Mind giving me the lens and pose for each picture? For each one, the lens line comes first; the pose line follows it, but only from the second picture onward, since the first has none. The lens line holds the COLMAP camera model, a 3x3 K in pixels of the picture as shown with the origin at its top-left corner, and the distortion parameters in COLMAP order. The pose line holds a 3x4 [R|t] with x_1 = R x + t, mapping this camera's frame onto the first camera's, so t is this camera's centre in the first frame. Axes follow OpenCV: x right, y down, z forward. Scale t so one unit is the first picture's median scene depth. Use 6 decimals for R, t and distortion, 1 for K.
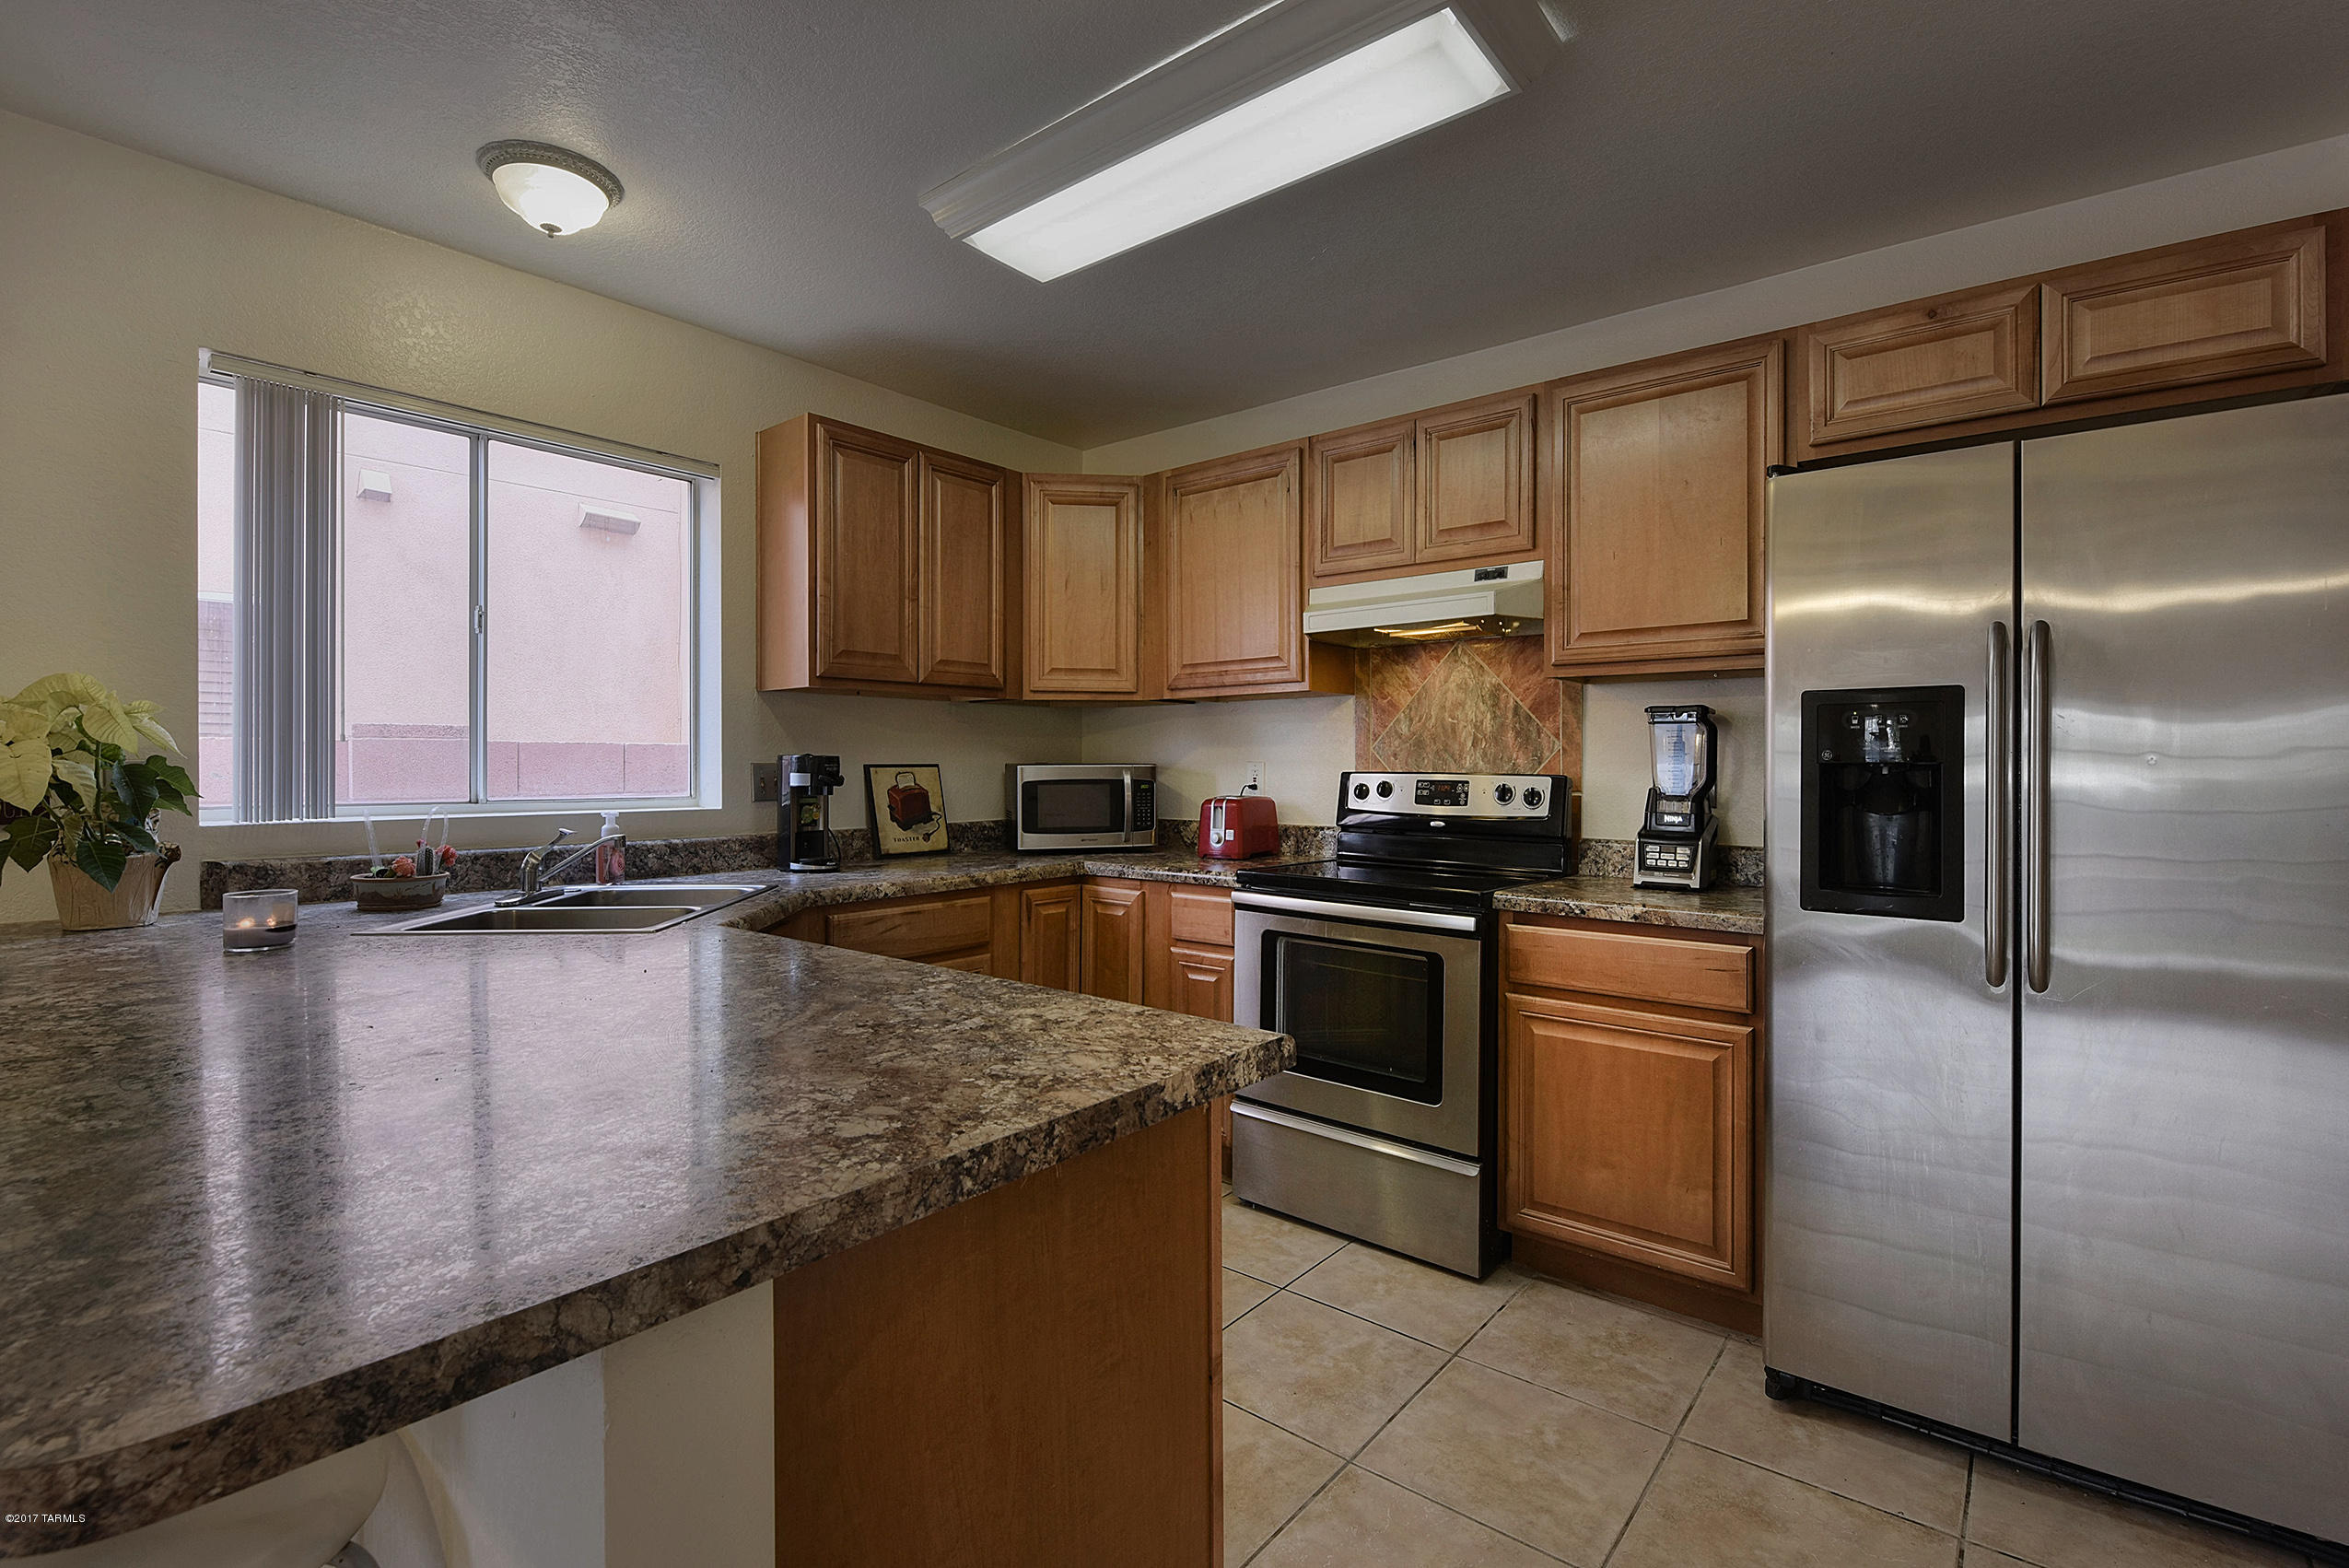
lens RADIAL K [[1059.2, 0, 1231.9], [0, 1059.2, 760.3], [0, 0, 1]] dist [0.008545, -0.009027]
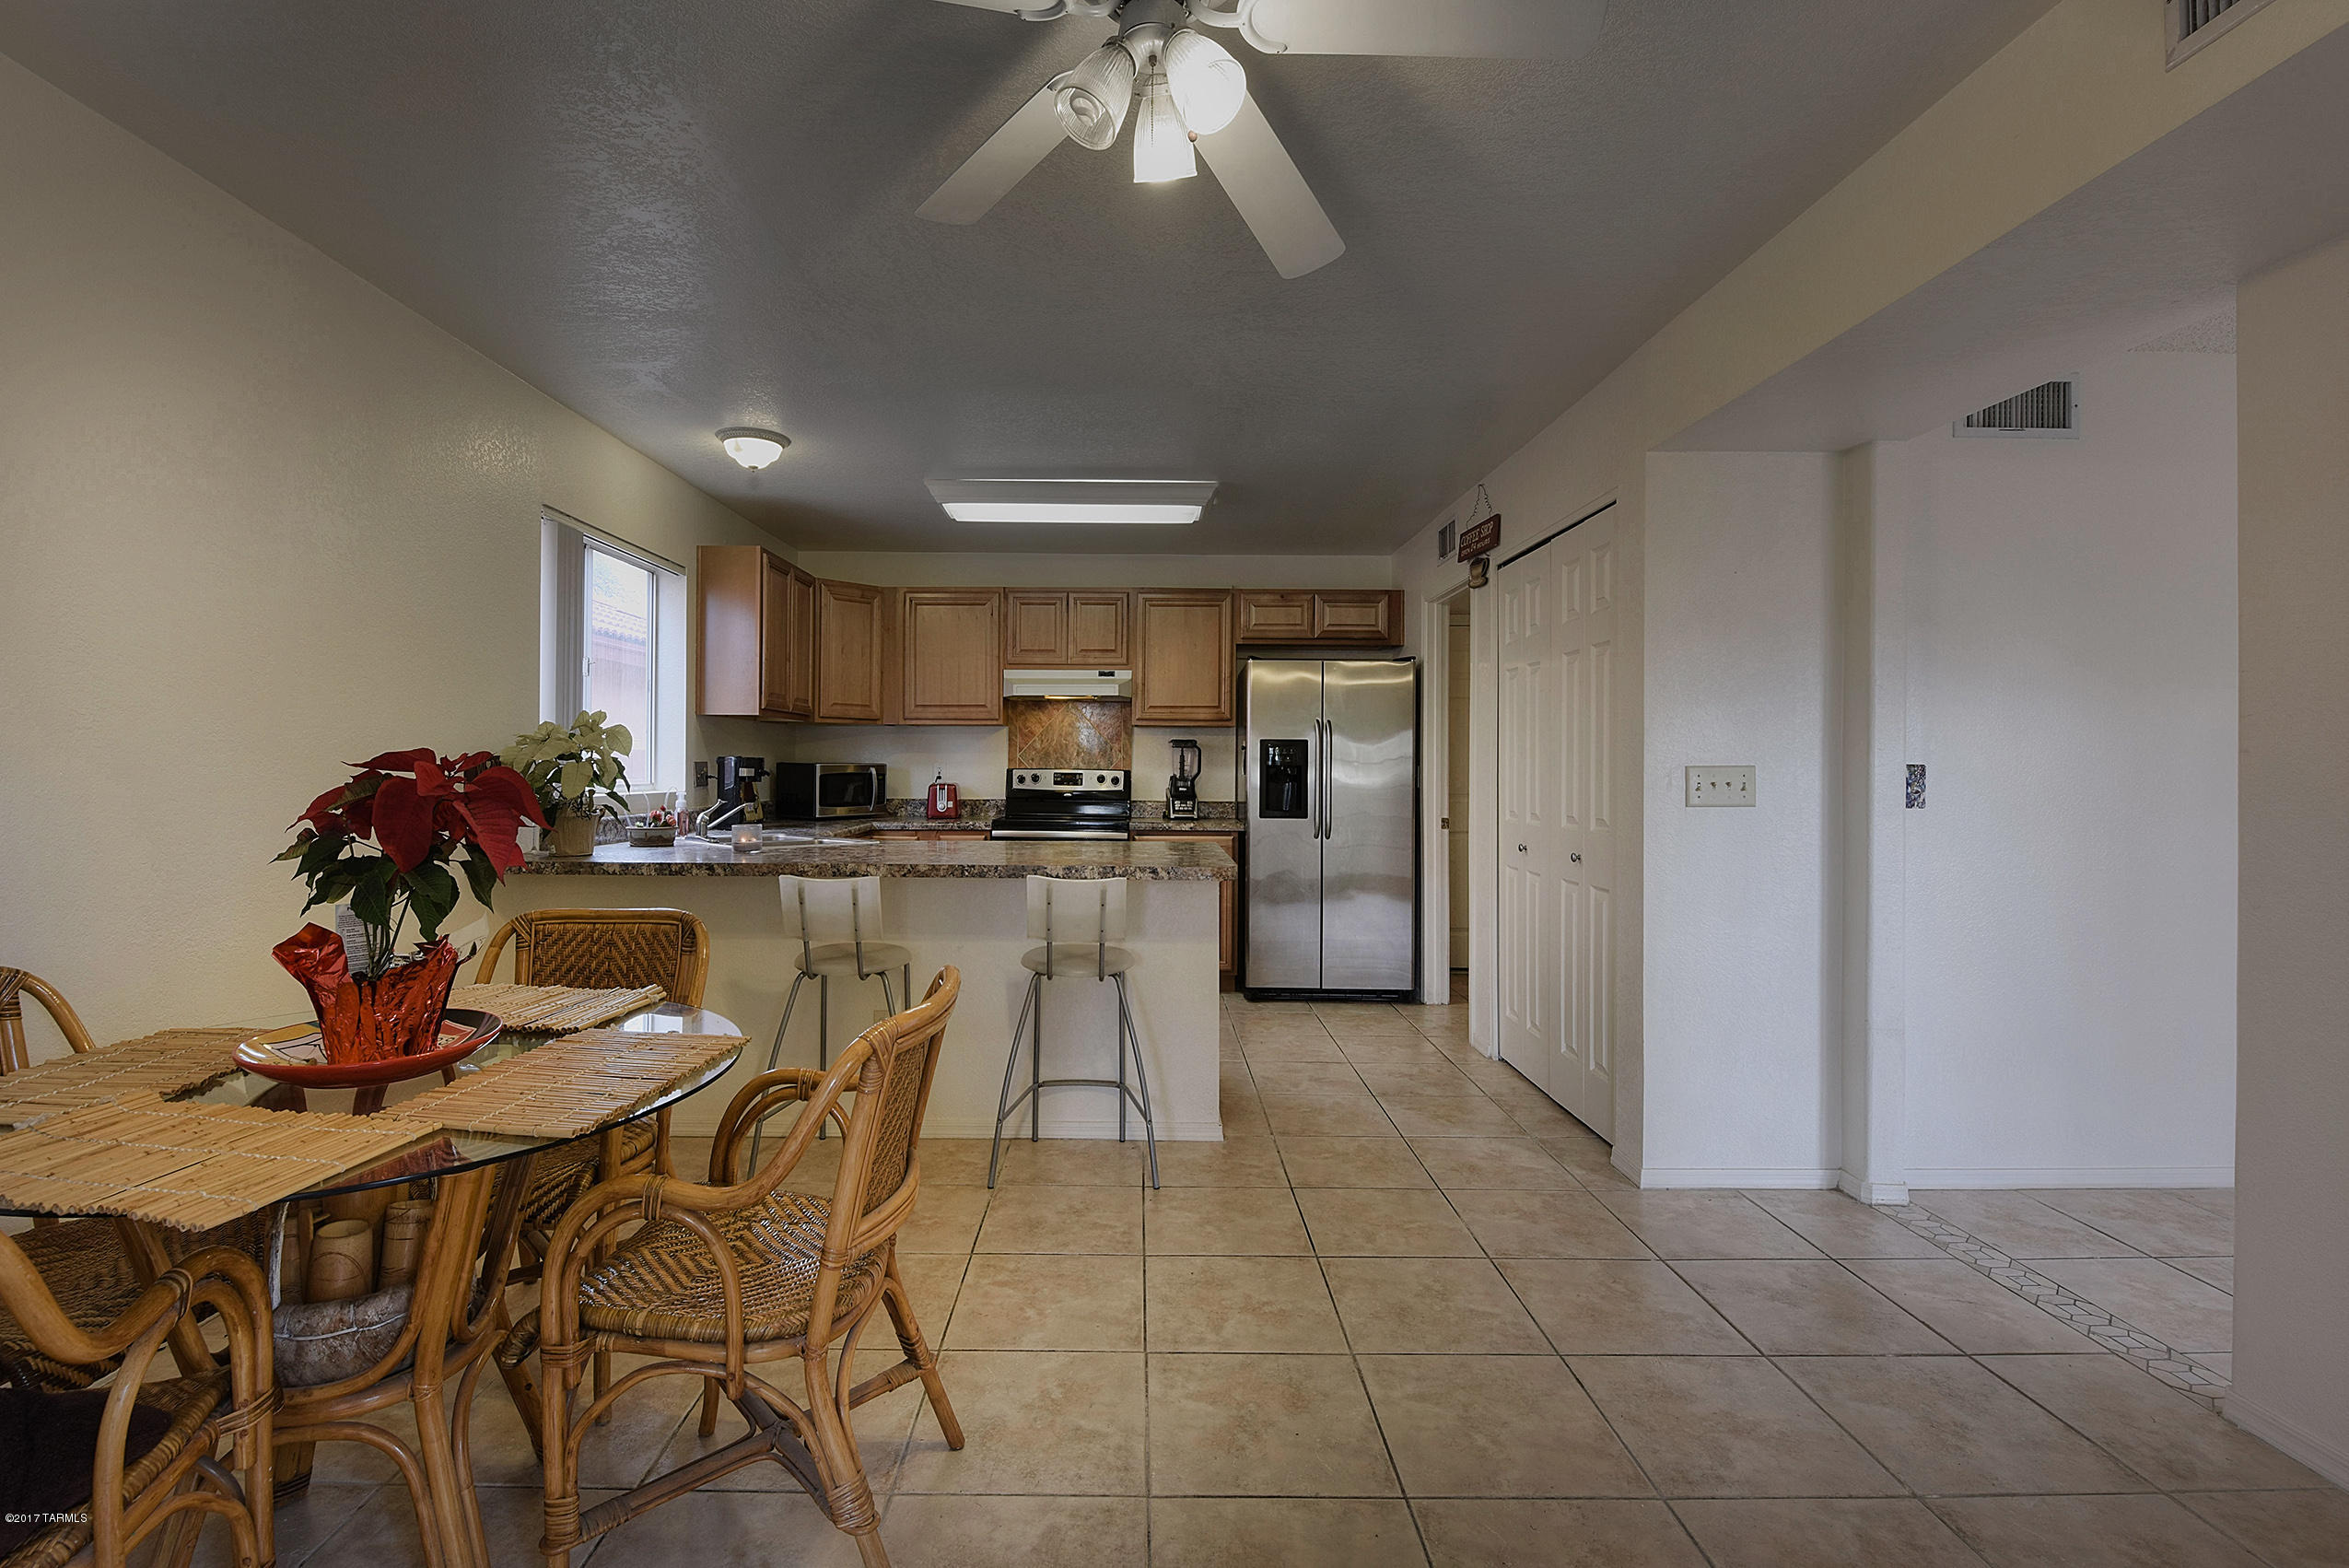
lens RADIAL K [[1059.2, 0, 1199.1], [0, 1059.2, 769.6], [0, 0, 1]] dist [0.008545, -0.009027]
pose [[0.750466, 0.002343, 0.660905, -0.949376], [-0.008742, 0.999941, 0.006381, -0.002266], [-0.660851, -0.010566, 0.750443, -0.648086]]
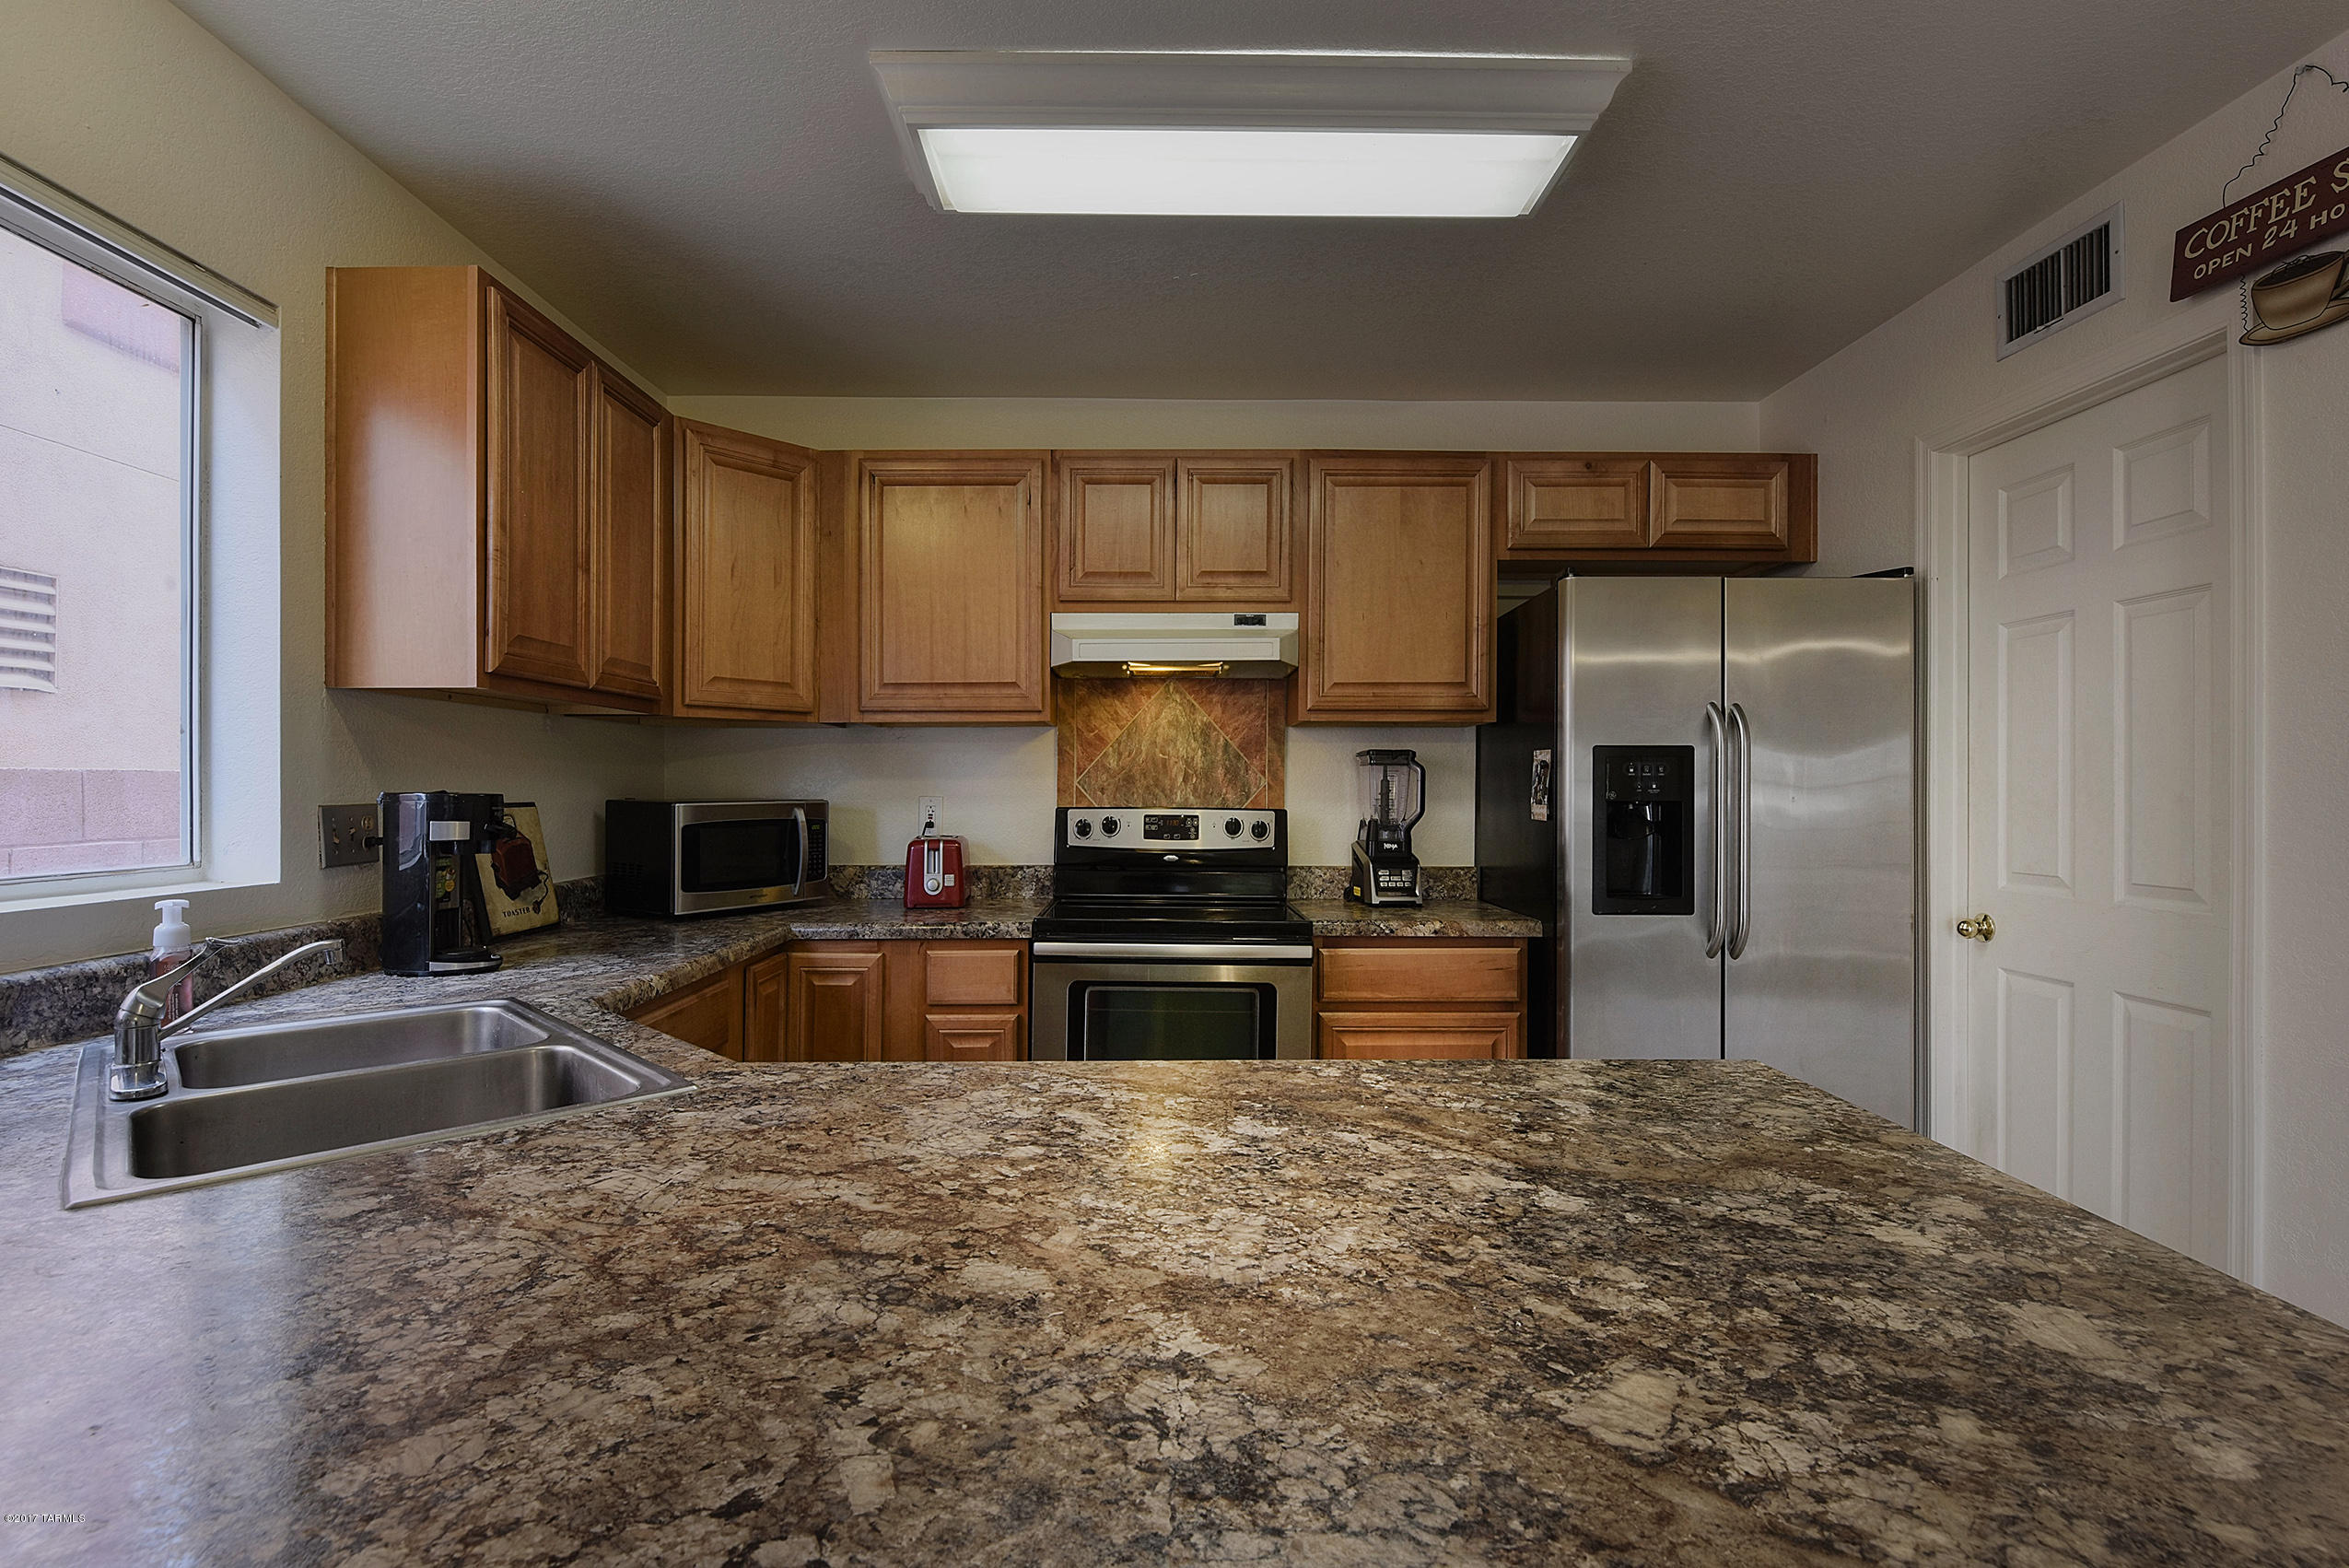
lens RADIAL K [[1059.2, 0, 1145.2], [0, 1059.2, 798.5], [0, 0, 1]] dist [0.008545, -0.009027]
pose [[0.780254, -0.005666, 0.625438, -0.480315], [-0.001816, 0.999934, 0.011325, -0.009288], [-0.625461, -0.009973, 0.780192, 0.230687]]
